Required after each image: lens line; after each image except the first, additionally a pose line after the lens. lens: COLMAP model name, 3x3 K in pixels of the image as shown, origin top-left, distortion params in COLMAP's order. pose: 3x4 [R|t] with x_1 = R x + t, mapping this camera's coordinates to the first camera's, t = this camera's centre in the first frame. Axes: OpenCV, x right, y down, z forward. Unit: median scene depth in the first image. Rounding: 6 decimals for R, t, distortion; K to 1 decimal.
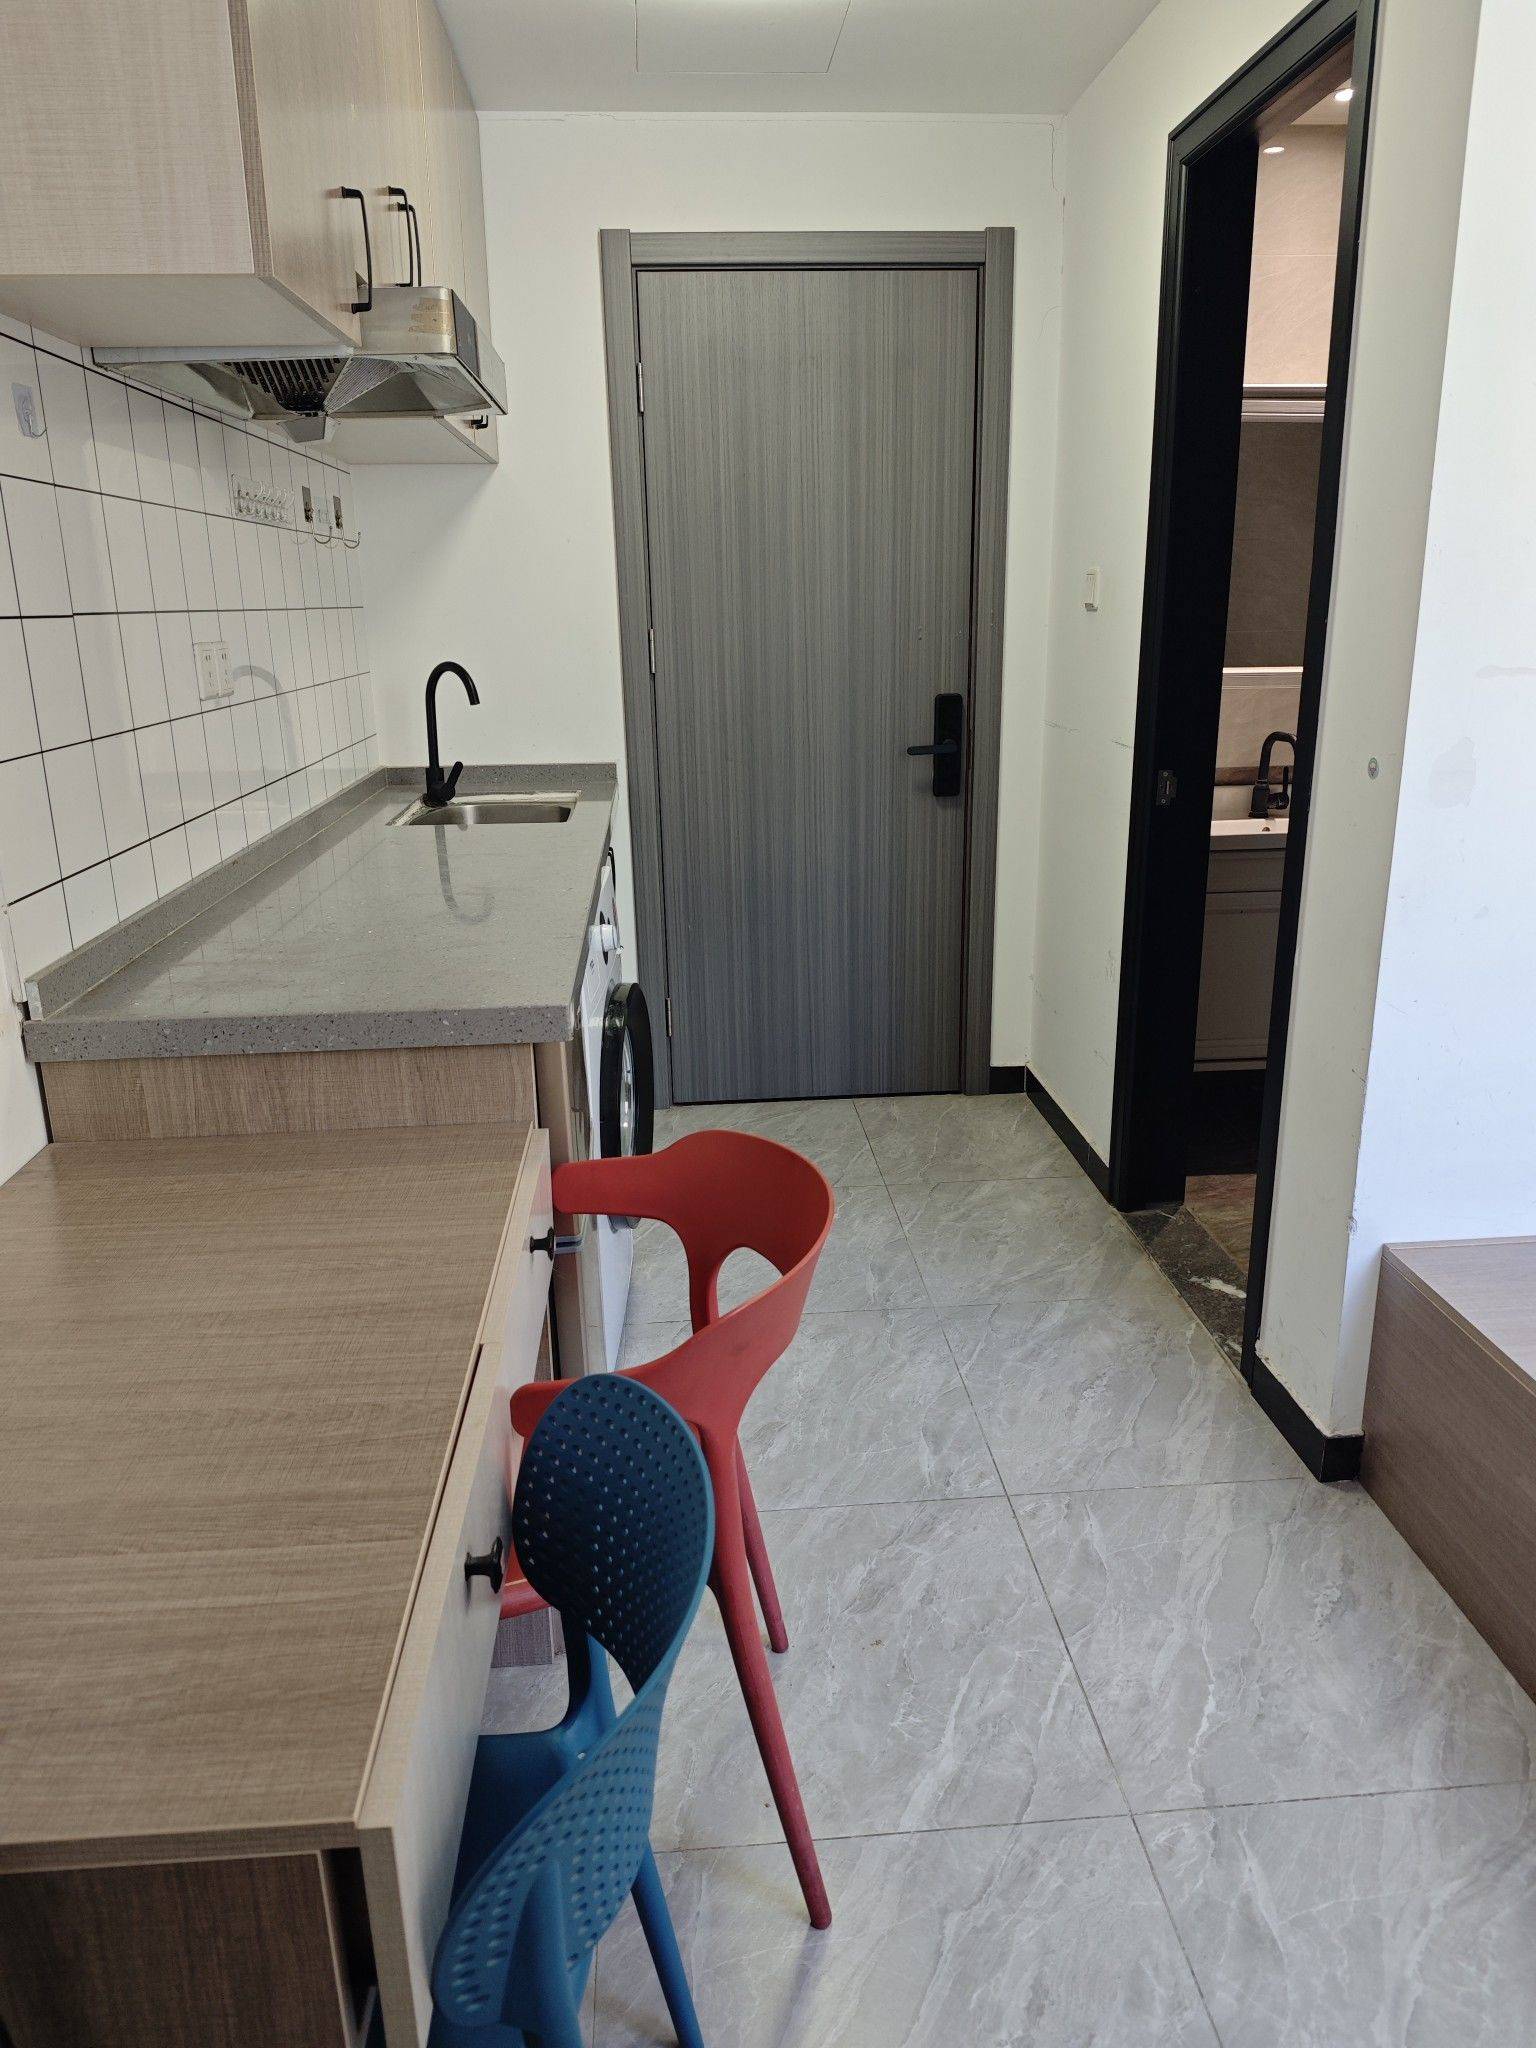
lens RADIAL K [[1398.0, 0, 774.8], [0, 1398.0, 1012.7], [0, 0, 1]] dist [0.084971, -0.171385]
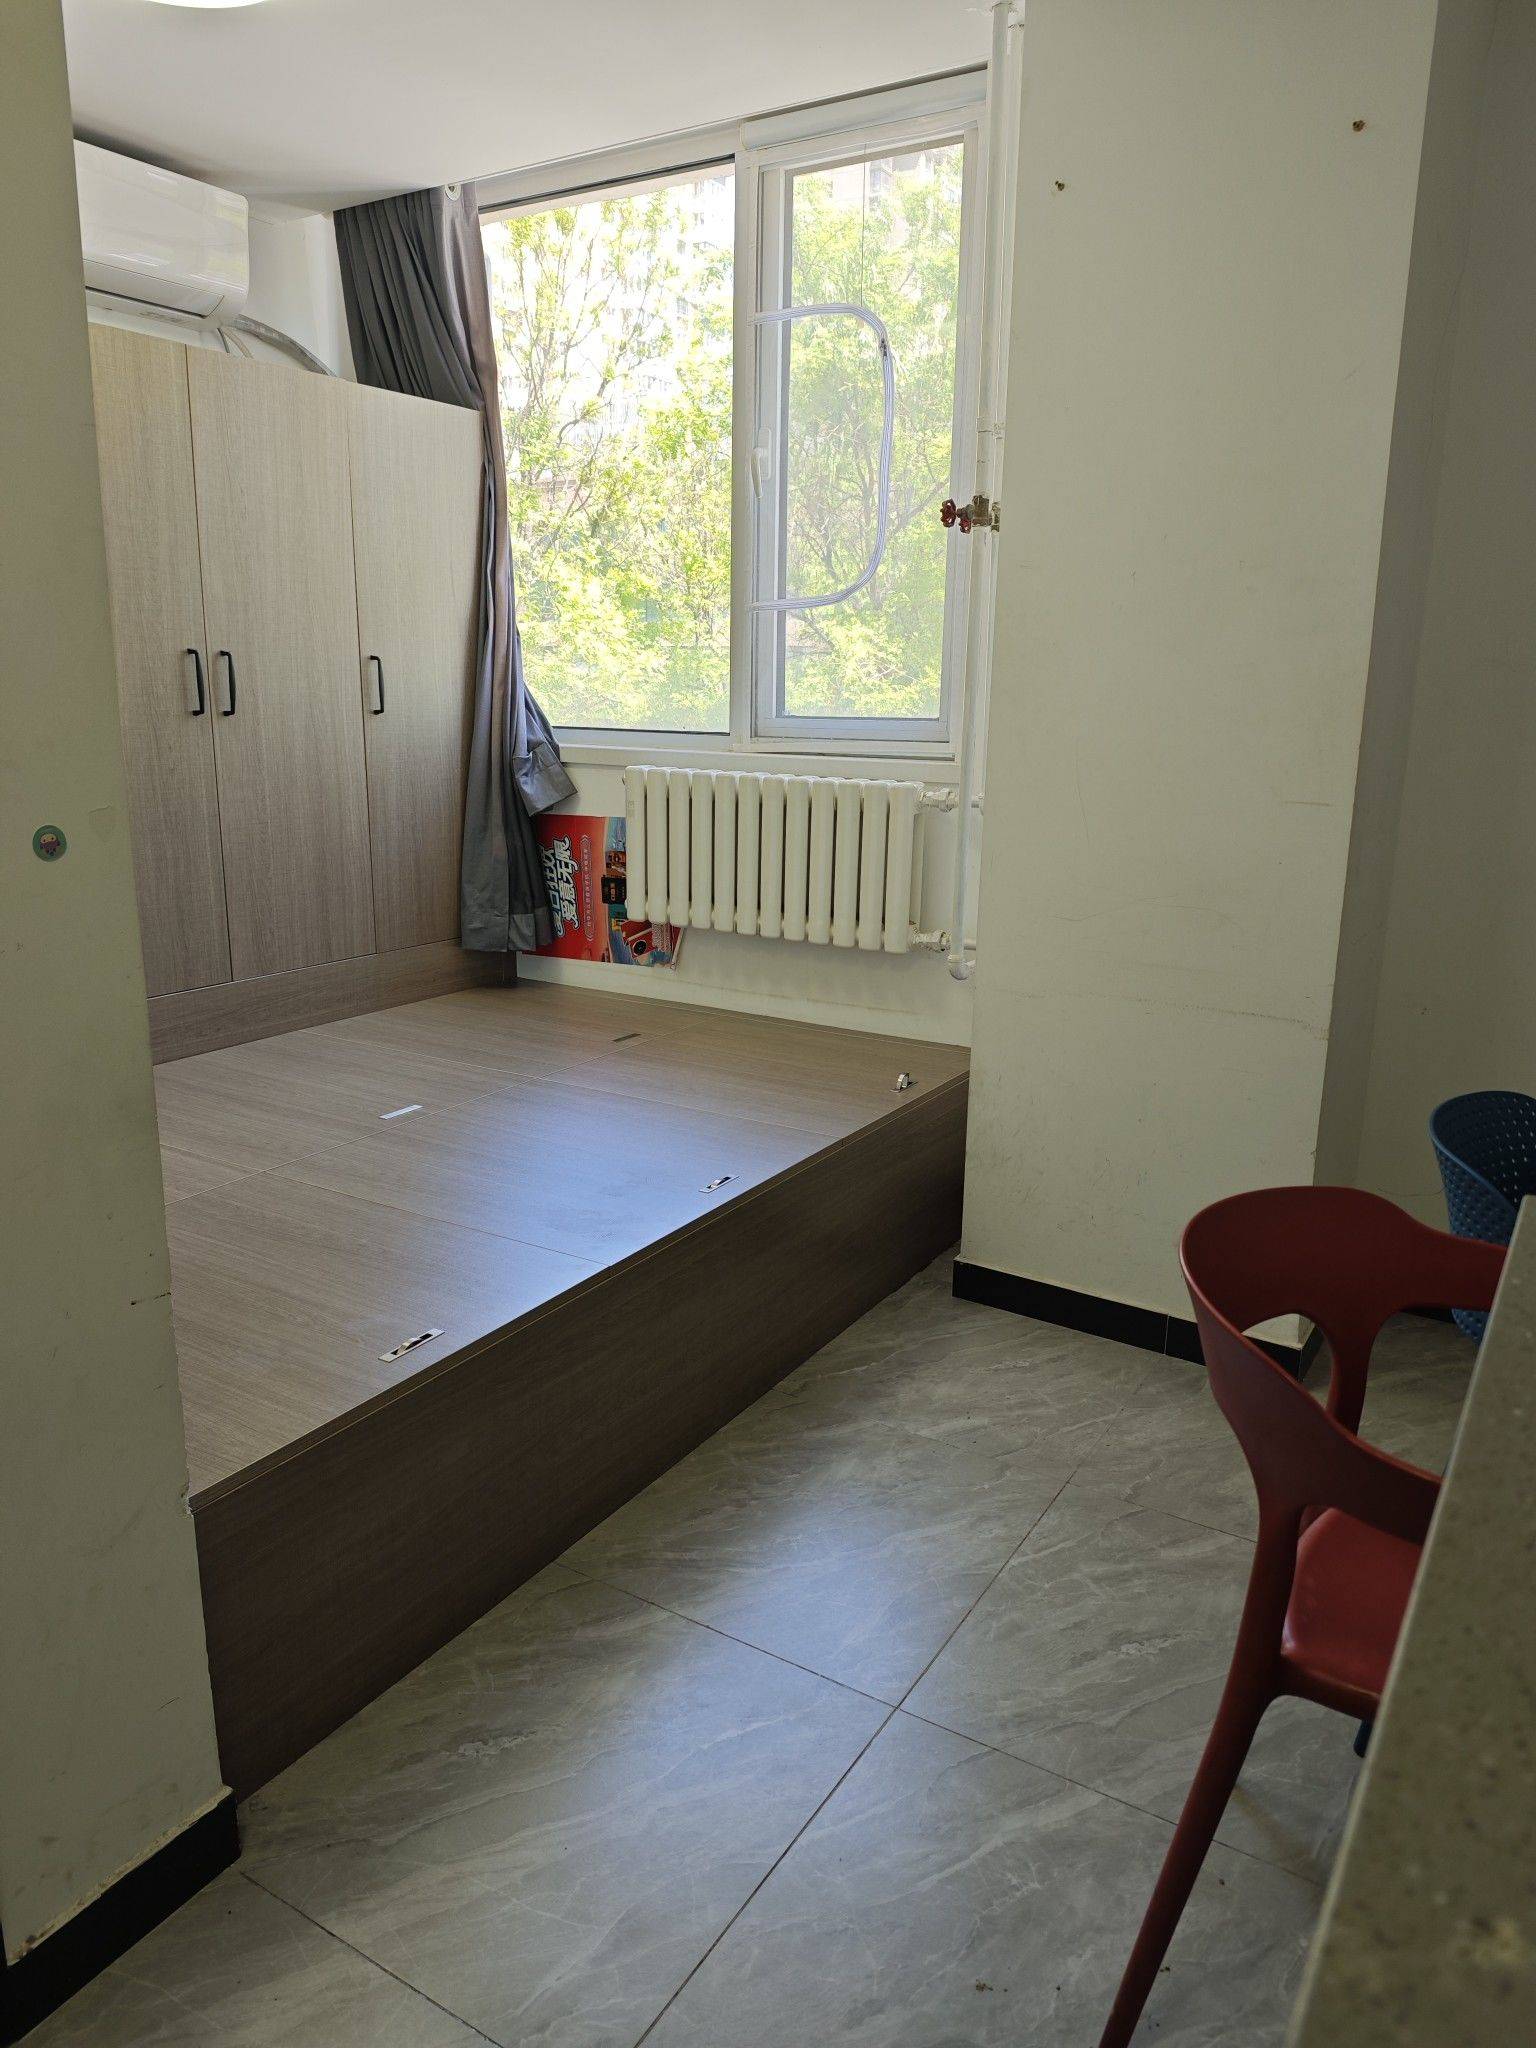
lens RADIAL K [[1398.0, 0, 774.8], [0, 1398.0, 1012.7], [0, 0, 1]] dist [0.084971, -0.171385]
pose [[-0.808195, -0.126945, 0.575071, -0.192479], [0.169714, 0.884860, 0.433844, -0.330137], [-0.563931, 0.448228, -0.693594, 1.327107]]
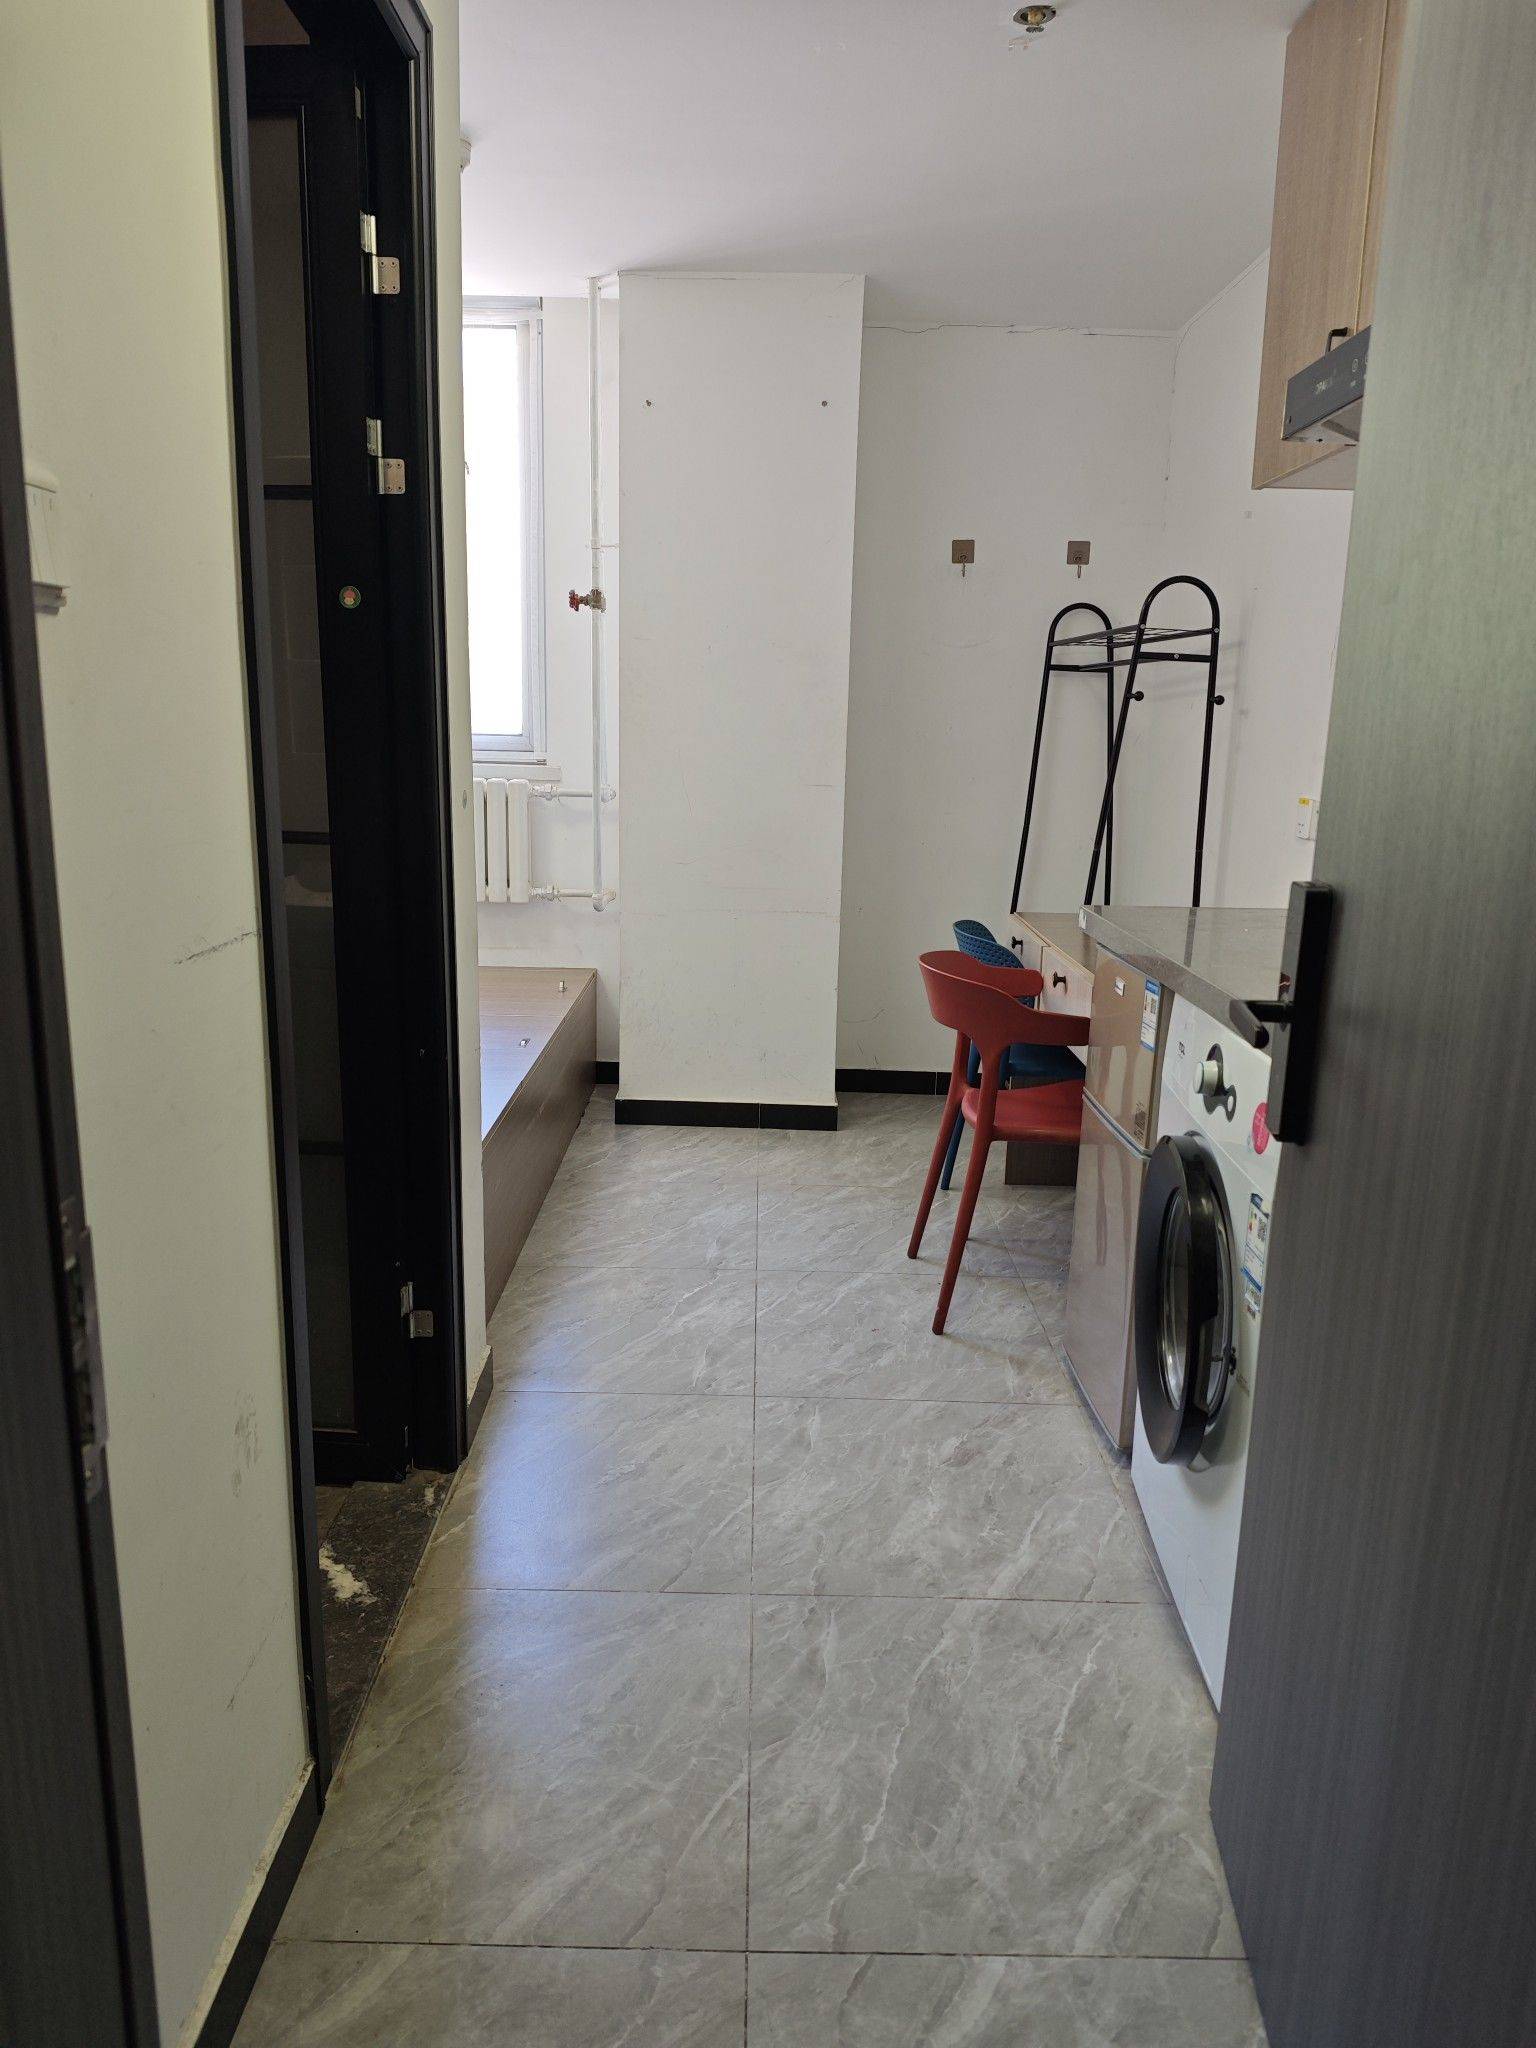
lens RADIAL K [[1398.0, 0, 774.8], [0, 1398.0, 1012.7], [0, 0, 1]] dist [0.084971, -0.171385]
pose [[-0.997348, -0.023879, 0.068754, 0.083645], [0.011795, 0.879131, 0.476434, -0.595129], [-0.071820, 0.475982, -0.876518, 2.179207]]
